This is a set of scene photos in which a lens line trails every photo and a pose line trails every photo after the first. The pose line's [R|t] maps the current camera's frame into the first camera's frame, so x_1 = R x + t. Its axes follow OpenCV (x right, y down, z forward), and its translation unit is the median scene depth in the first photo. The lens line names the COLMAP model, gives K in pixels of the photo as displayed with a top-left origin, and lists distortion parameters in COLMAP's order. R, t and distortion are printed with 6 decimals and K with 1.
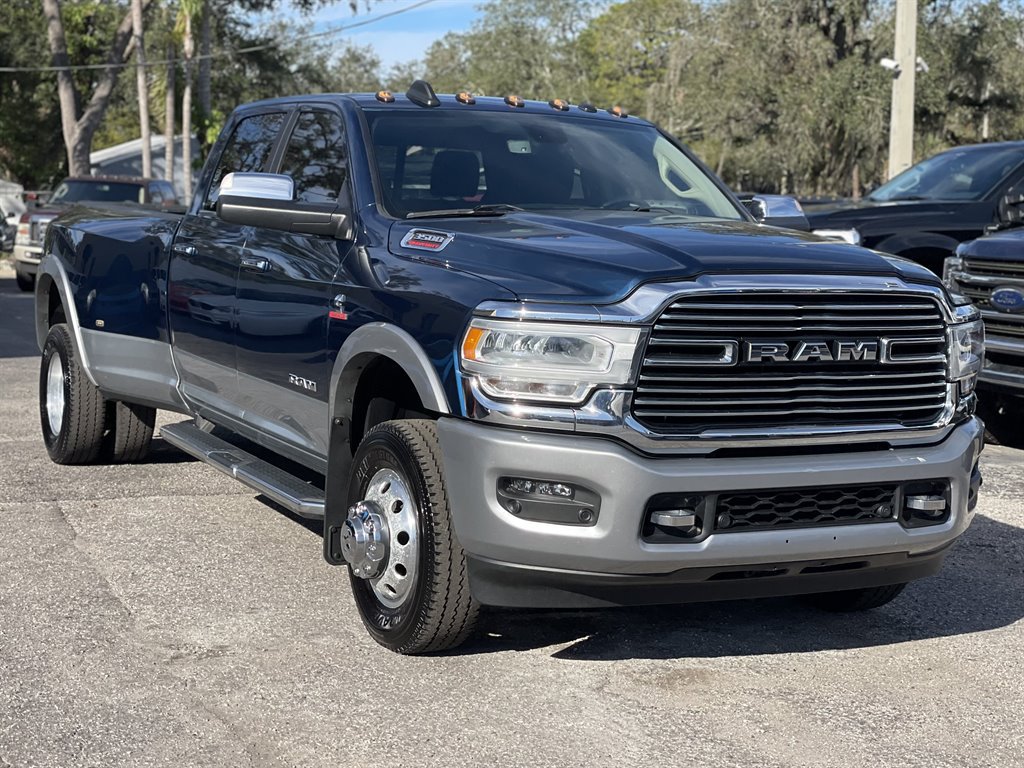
lens RADIAL K [[1700.3, 0, 515.5], [0, 1700.3, 385.0], [0, 0, 1]] dist [0.154834, -0.226455]
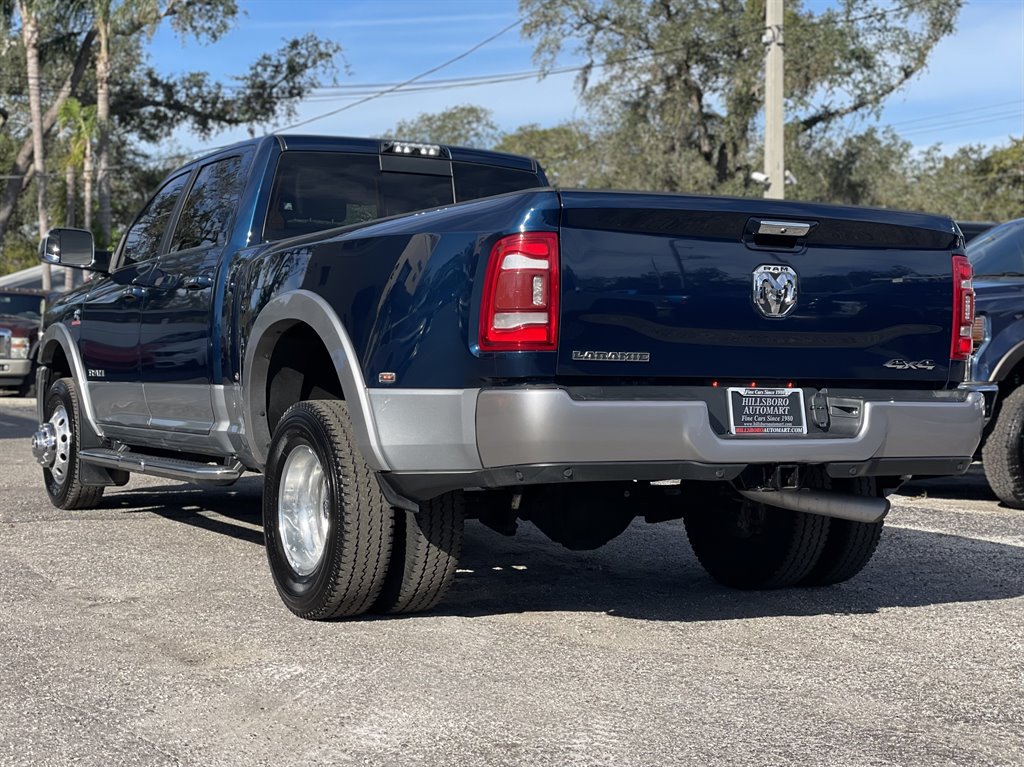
lens RADIAL K [[1710.2, 0, 512.0], [0, 1710.2, 383.5], [0, 0, 1]] dist [0.205209, -0.626884]
pose [[0.998400, -0.014248, 0.054716, 0.015194], [0.018608, 0.996620, -0.080014, 0.074010], [-0.053391, 0.080904, 0.995291, -0.129517]]
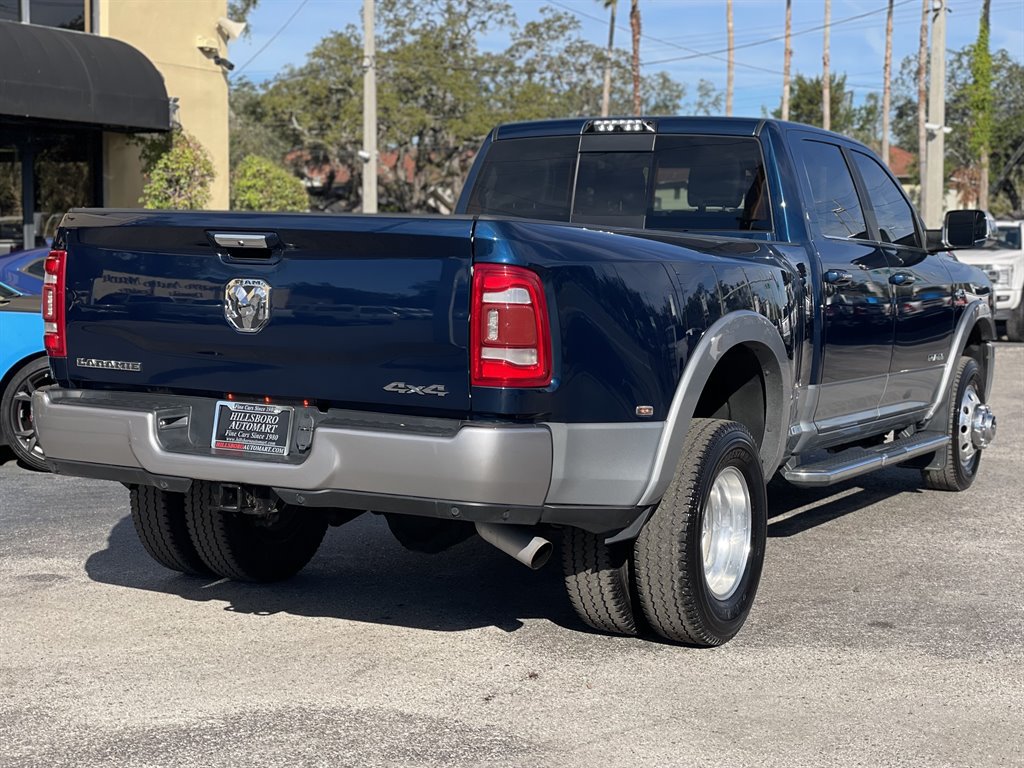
lens RADIAL K [[1710.2, 0, 512.0], [0, 1710.2, 384.0], [0, 0, 1]] dist [0.205209, -0.626884]
pose [[0.568896, 0.051200, -0.820814, 0.766875], [-0.078525, 0.996882, 0.007758, 0.001136], [0.818652, 0.060041, 0.571143, 0.253332]]
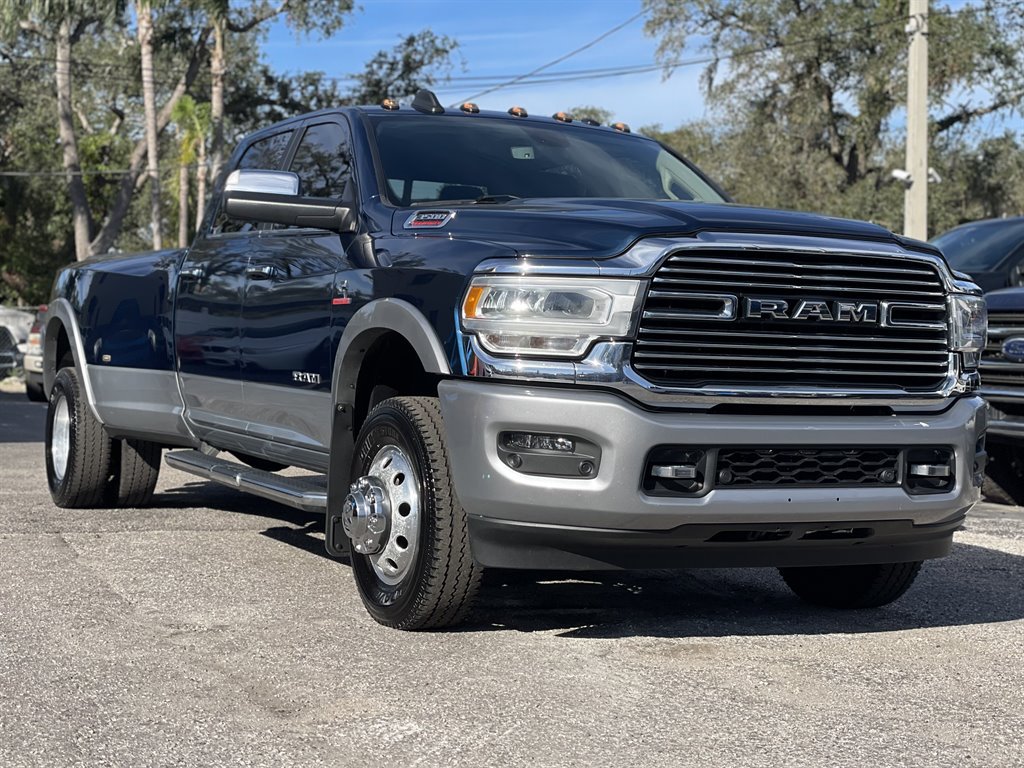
lens RADIAL K [[1726.1, 0, 506.6], [0, 1726.1, 387.9], [0, 0, 1]] dist [0.158592, -0.101646]
pose [[0.999906, -0.003043, -0.013365, 0.005026], [0.001912, 0.996480, -0.083809, 0.069538], [0.013573, 0.083776, 0.996392, -0.008581]]
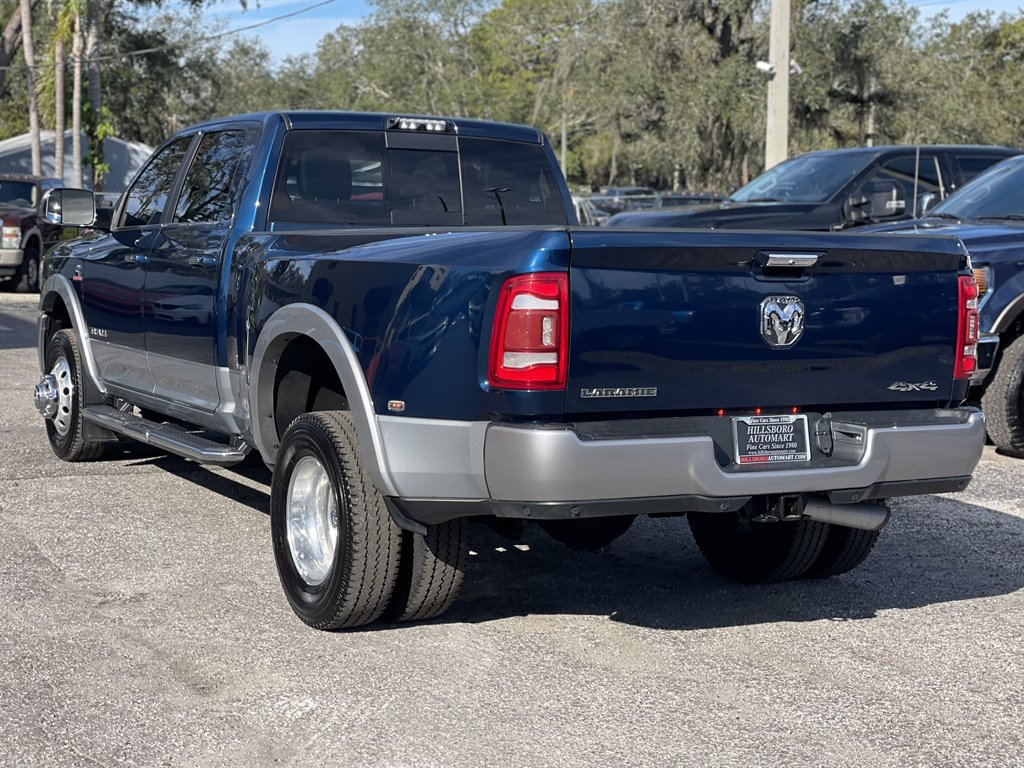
lens RADIAL K [[1731.2, 0, 522.3], [0, 1731.2, 367.5], [0, 0, 1]] dist [0.175346, -0.407751]
pose [[0.997989, -0.009592, 0.062657, 0.009944], [0.010069, 0.999923, -0.007311, 0.006513], [-0.062582, 0.007927, 0.998008, -0.145904]]
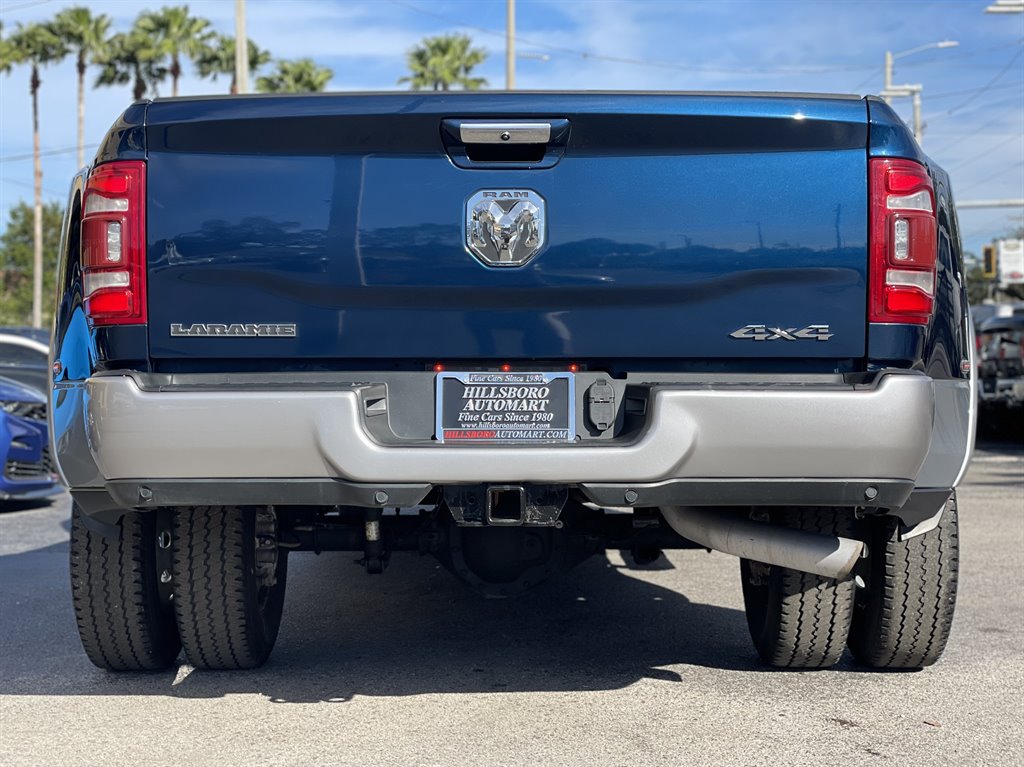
lens RADIAL K [[1593.8, 0, 506.2], [0, 1593.8, 381.3], [0, 0, 1]] dist [0.112131, -0.068123]
pose [[0.891067, -0.030799, -0.452826, 0.352625], [-0.013284, 0.995498, -0.093850, 0.065539], [0.453678, 0.089642, 0.886646, 0.170855]]
